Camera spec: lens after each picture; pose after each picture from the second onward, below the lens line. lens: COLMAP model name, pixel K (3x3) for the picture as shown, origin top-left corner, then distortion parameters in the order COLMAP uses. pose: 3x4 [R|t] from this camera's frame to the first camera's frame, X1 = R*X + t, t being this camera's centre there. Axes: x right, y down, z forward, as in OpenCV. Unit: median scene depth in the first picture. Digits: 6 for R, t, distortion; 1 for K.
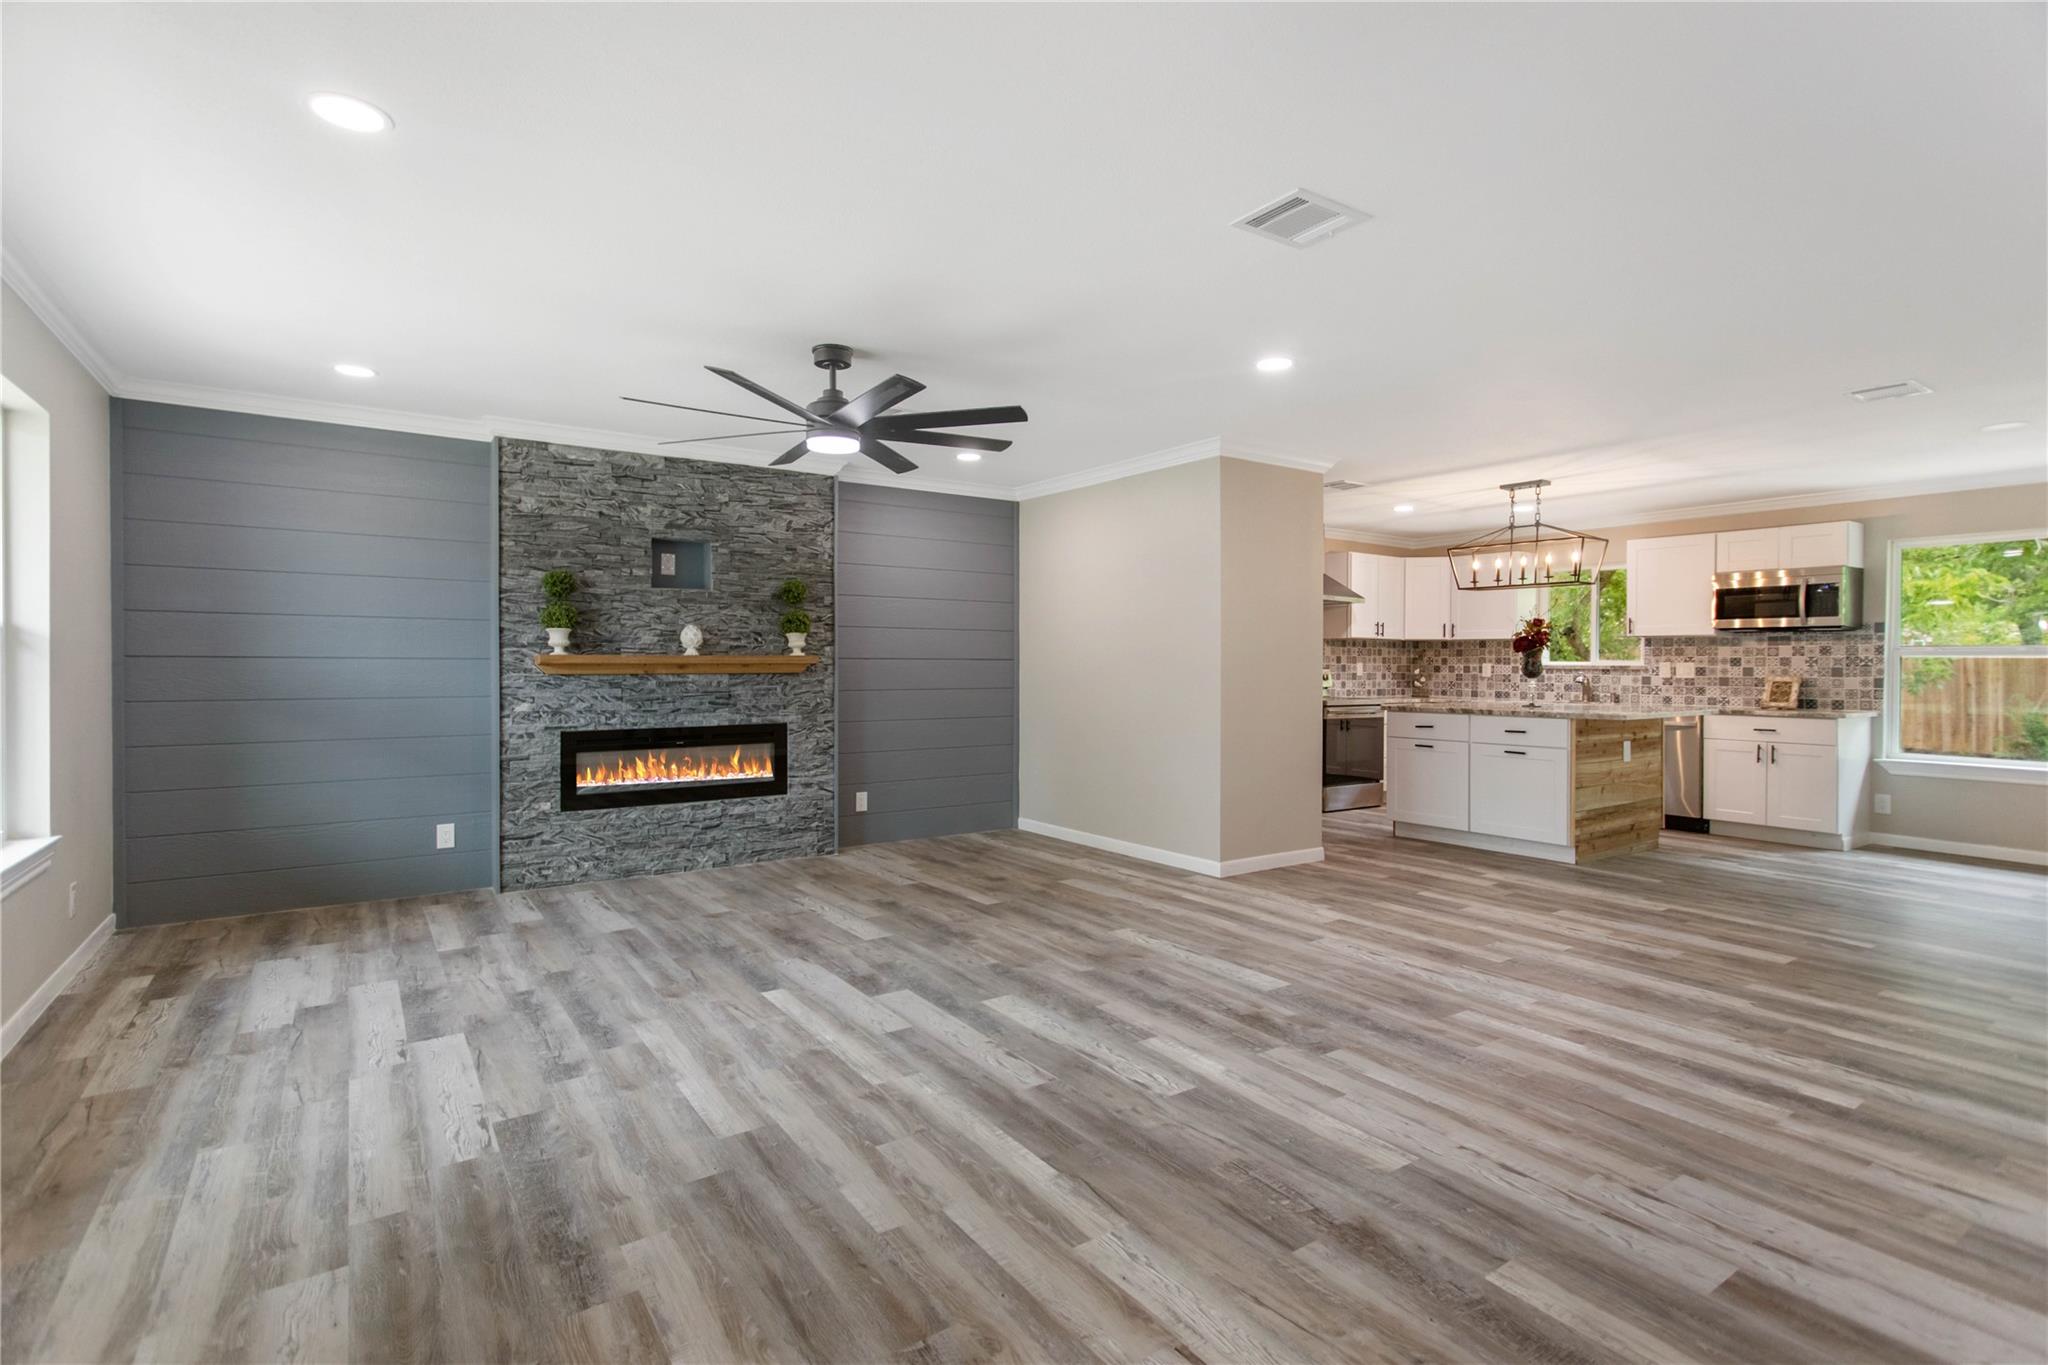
lens RADIAL K [[975.8, 0, 1002.0], [0, 975.8, 672.8], [0, 0, 1]] dist [0.000050, 0.000443]
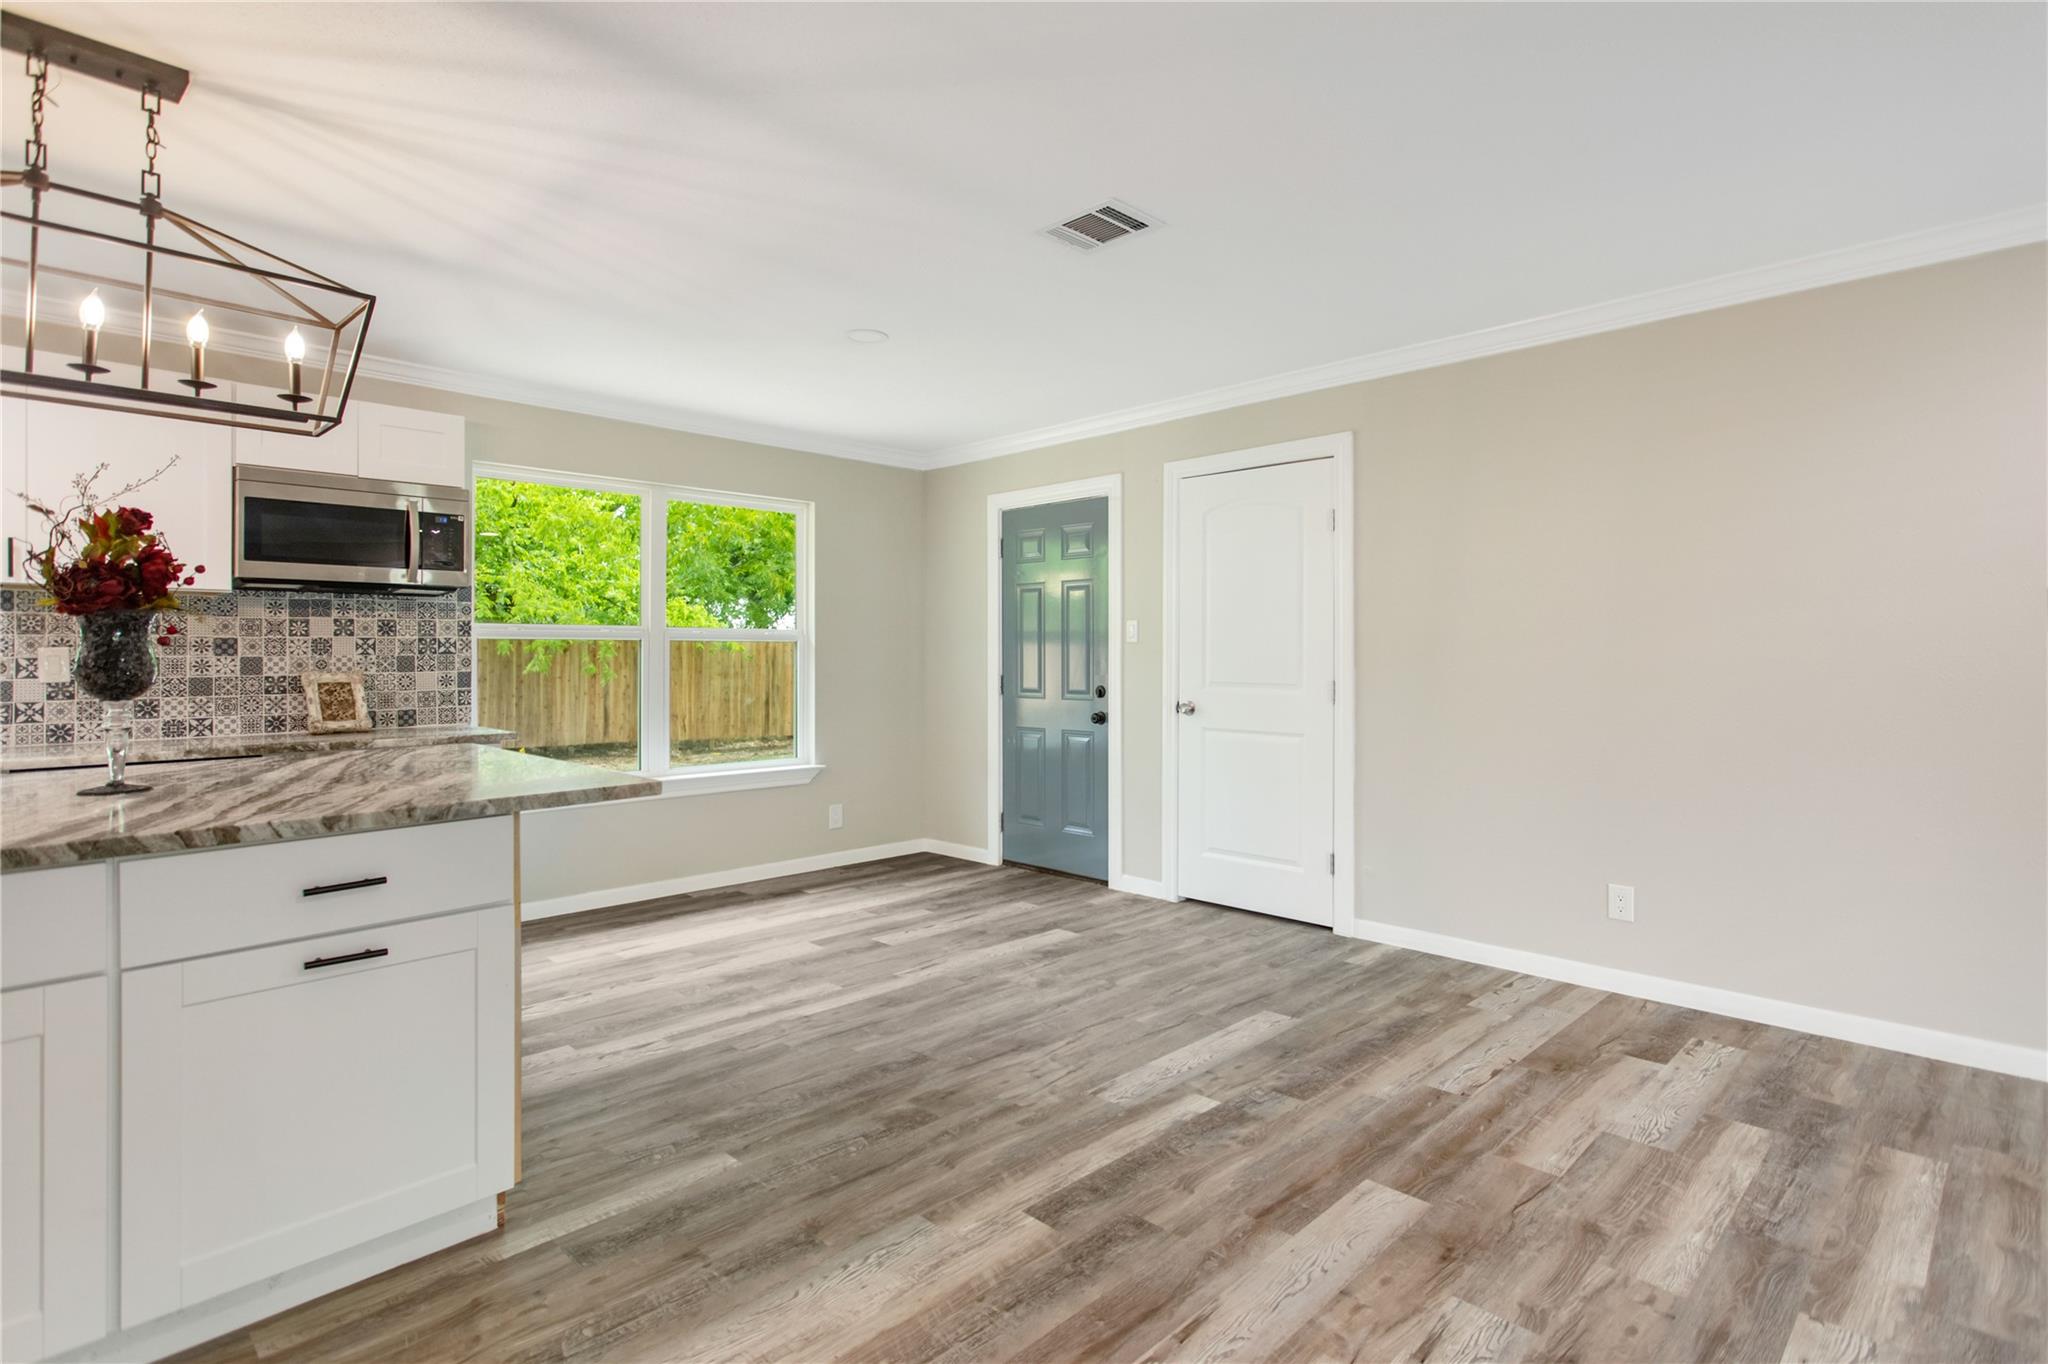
lens RADIAL K [[1017.1, 0, 1011.7], [0, 1017.1, 646.6], [0, 0, 1]] dist [0.006632, 0.001125]
pose [[-0.197869, -0.000002, 0.980228, 0.152078], [0.010245, 0.999945, 0.002070, -0.008117], [-0.980175, 0.010452, -0.197859, 0.700313]]
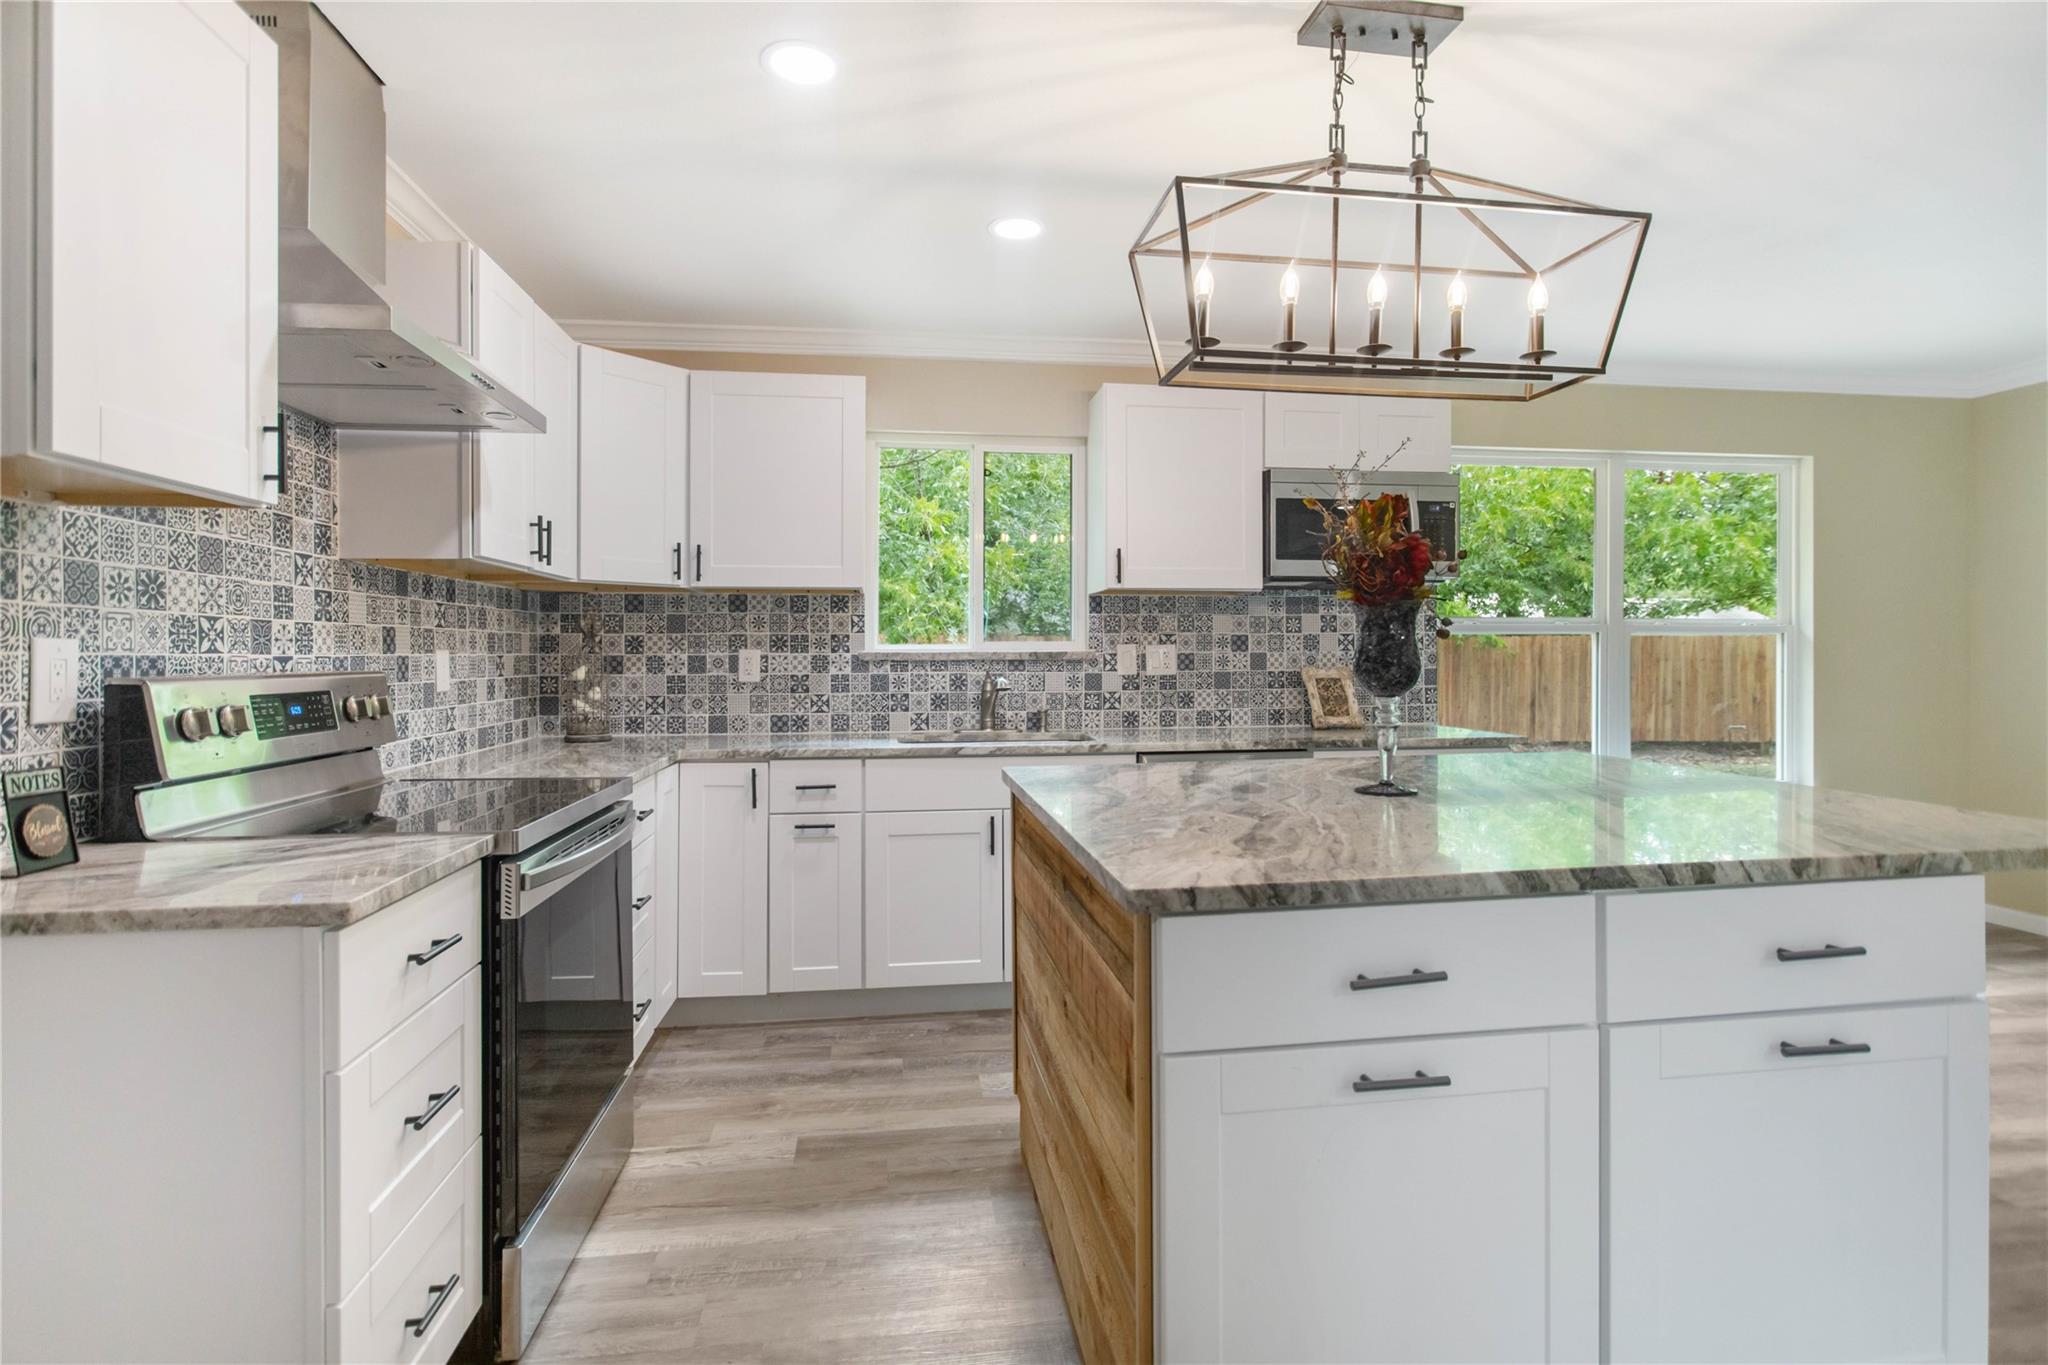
lens RADIAL K [[1002.4, 0, 1022.7], [0, 1002.4, 651.3], [0, 0, 1]] dist [-0.014077, 0.000422]
pose [[0.432169, -0.006644, 0.901768, 0.200338], [0.014840, 0.999890, 0.000255, -0.008619], [-0.901671, 0.013272, 0.432220, 0.862238]]
